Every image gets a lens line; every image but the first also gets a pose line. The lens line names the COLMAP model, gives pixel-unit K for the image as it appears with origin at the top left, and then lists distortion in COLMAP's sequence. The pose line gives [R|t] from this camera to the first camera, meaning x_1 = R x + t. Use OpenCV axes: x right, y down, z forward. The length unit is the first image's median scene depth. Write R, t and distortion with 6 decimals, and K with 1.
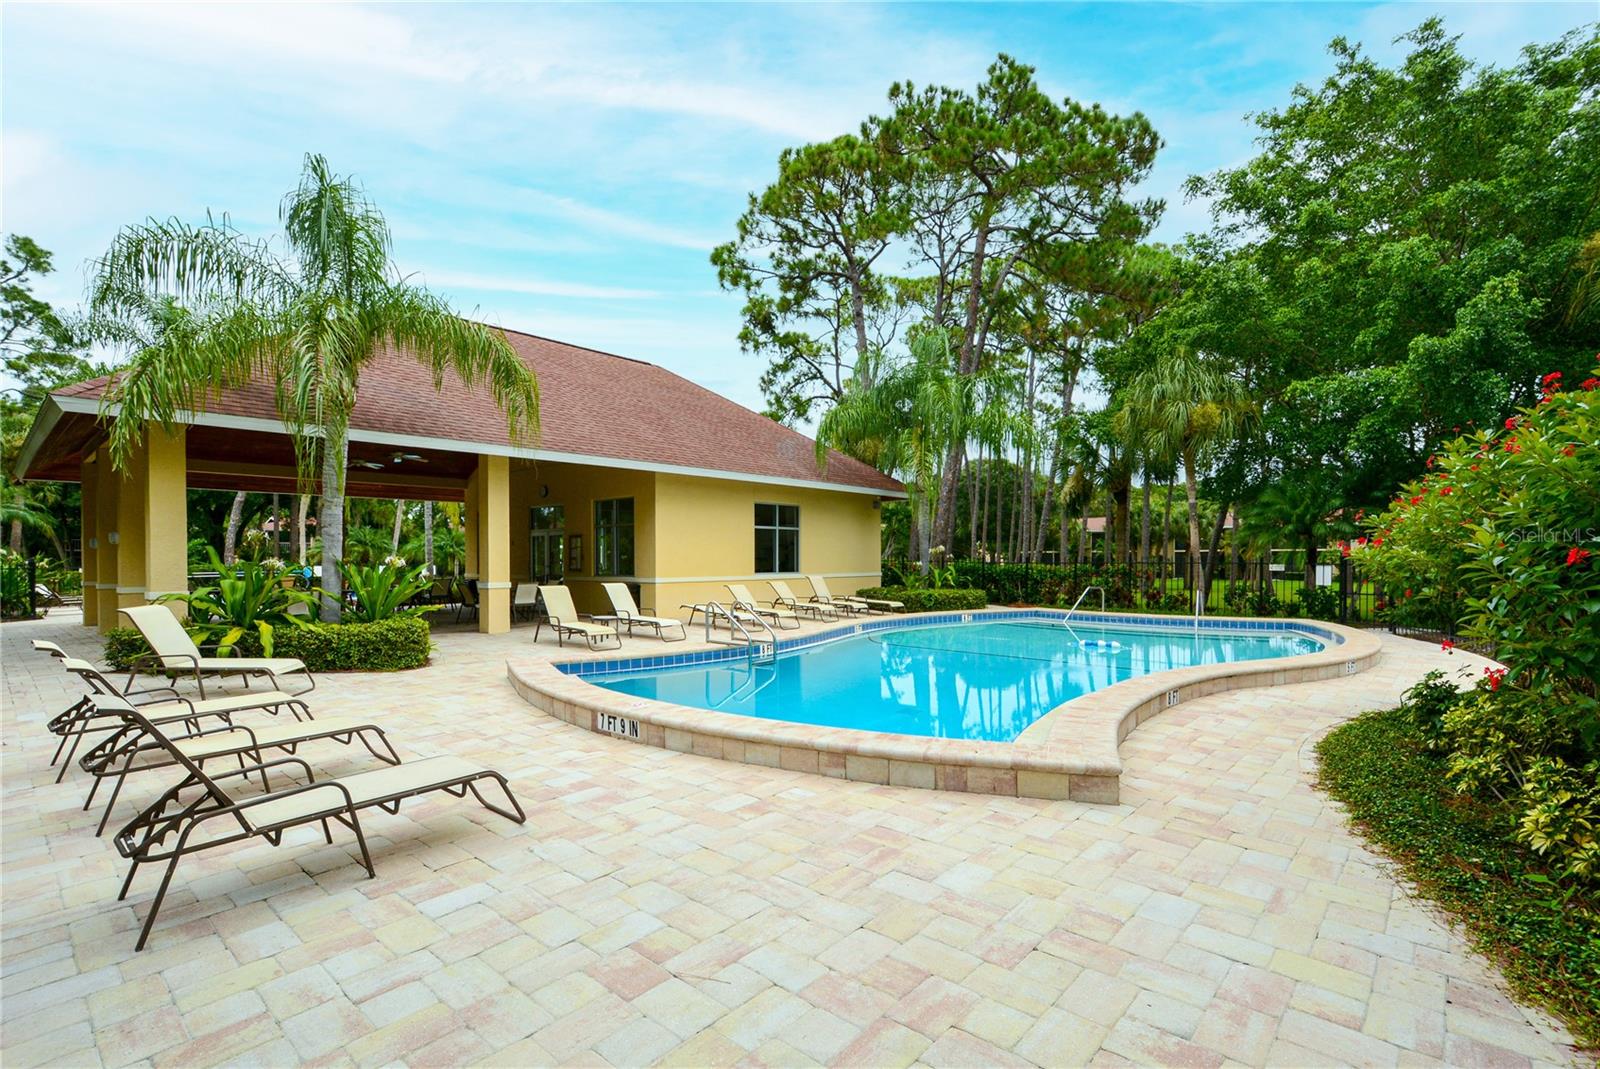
lens RADIAL K [[726.1, 0, 809.2], [0, 726.1, 542.9], [0, 0, 1]] dist [-0.016085, -0.000827]
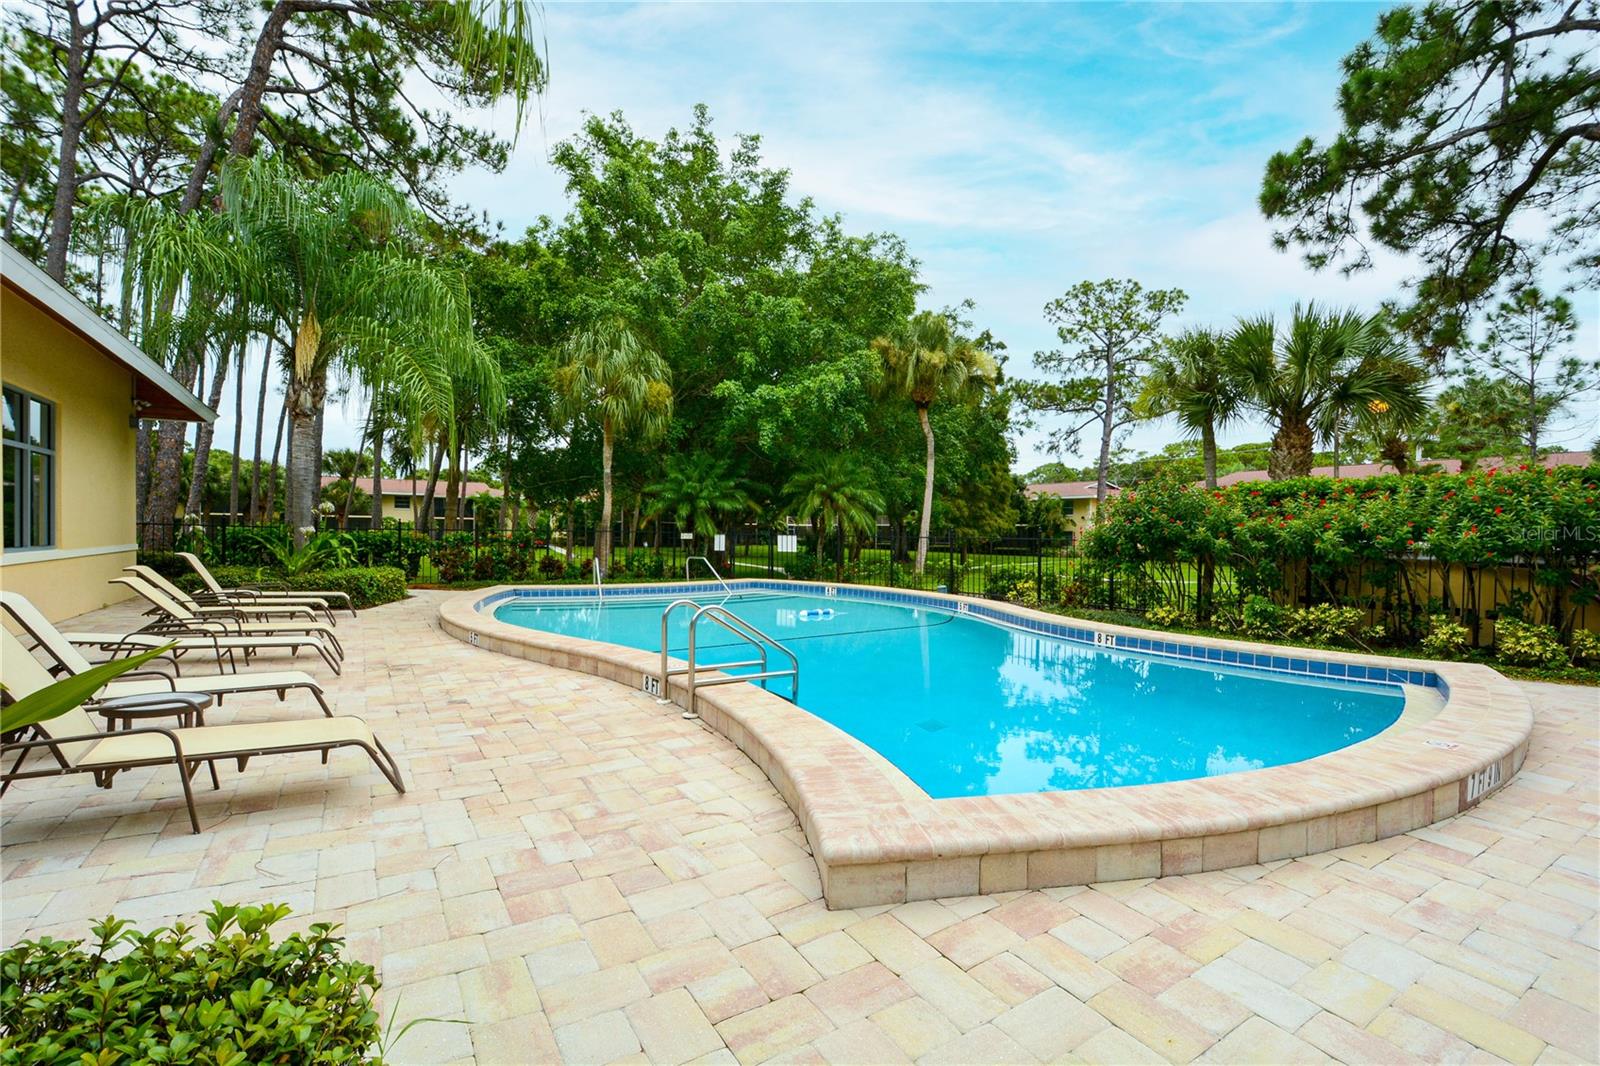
lens RADIAL K [[702.7, 0, 799.0], [0, 702.7, 533.3], [0, 0, 1]] dist [-0.001500, -0.002328]
pose [[0.277515, 0.006010, 0.960702, -0.276054], [-0.030490, 0.999532, 0.002554, 0.014698], [-0.960237, -0.030001, 0.277569, 0.368055]]
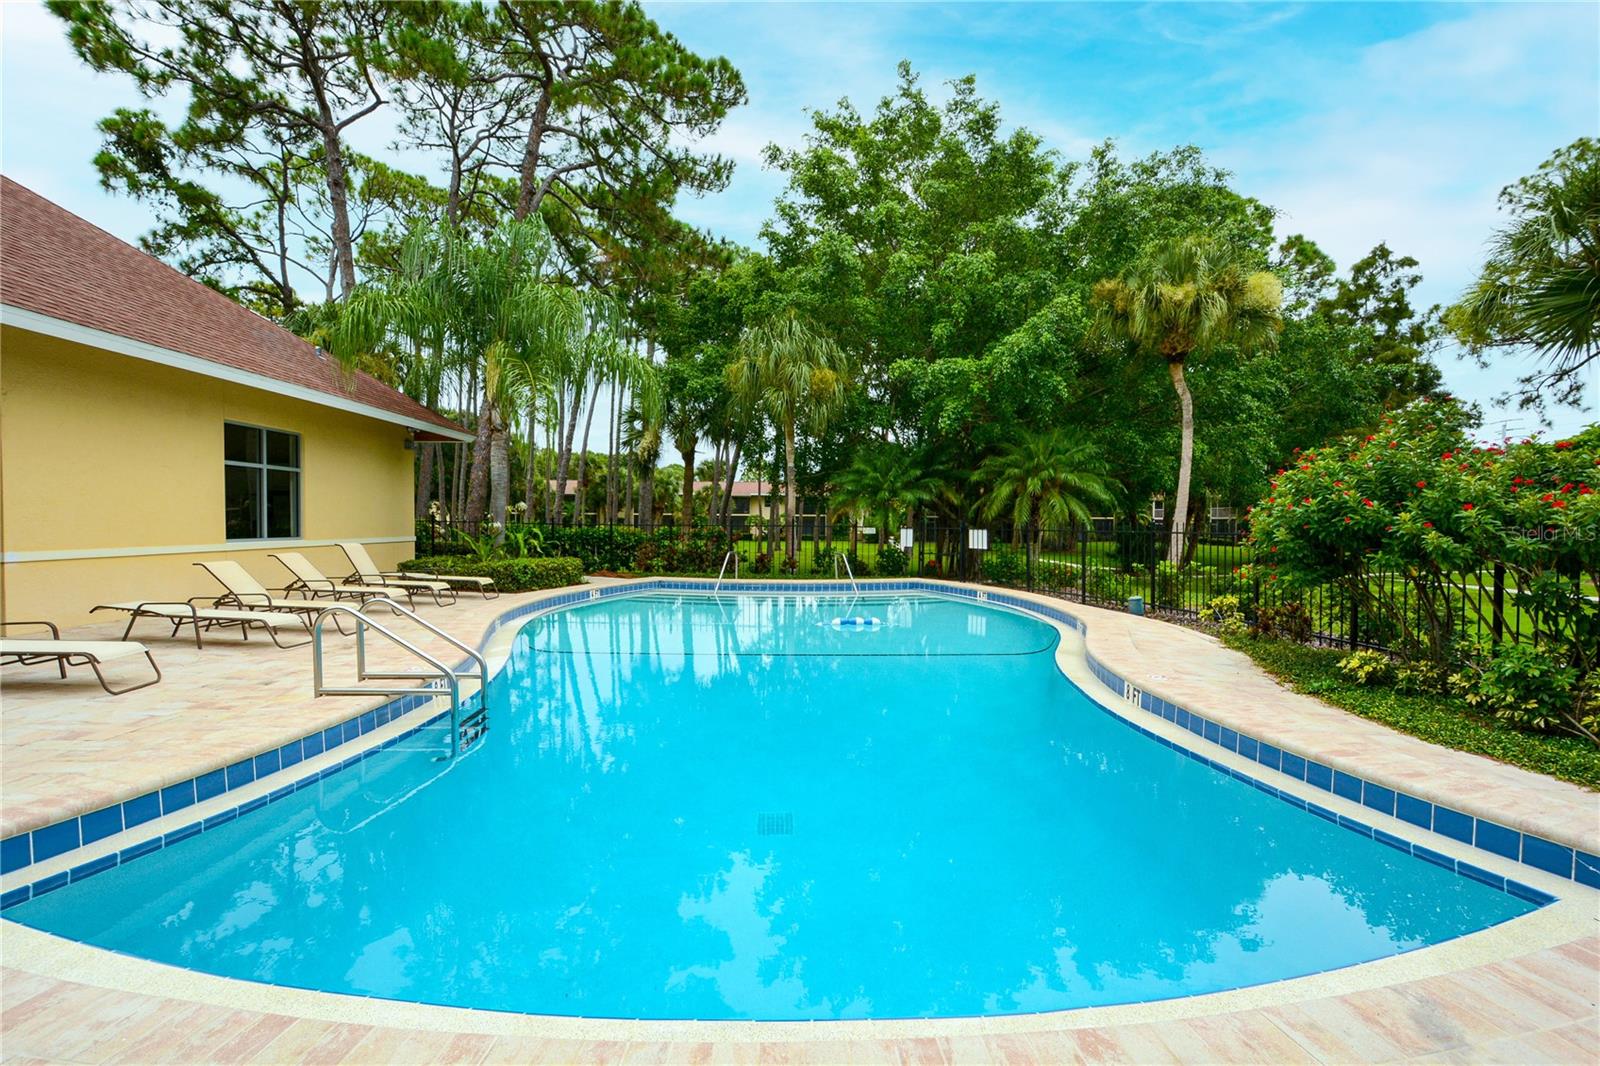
lens RADIAL K [[702.7, 0, 783.9], [0, 702.7, 532.0], [0, 0, 1]] dist [-0.001500, -0.002328]
pose [[0.728984, 0.001908, 0.684528, -0.116792], [-0.022477, 0.999524, 0.021150, 0.011434], [-0.684162, -0.030804, 0.728680, 0.229315]]
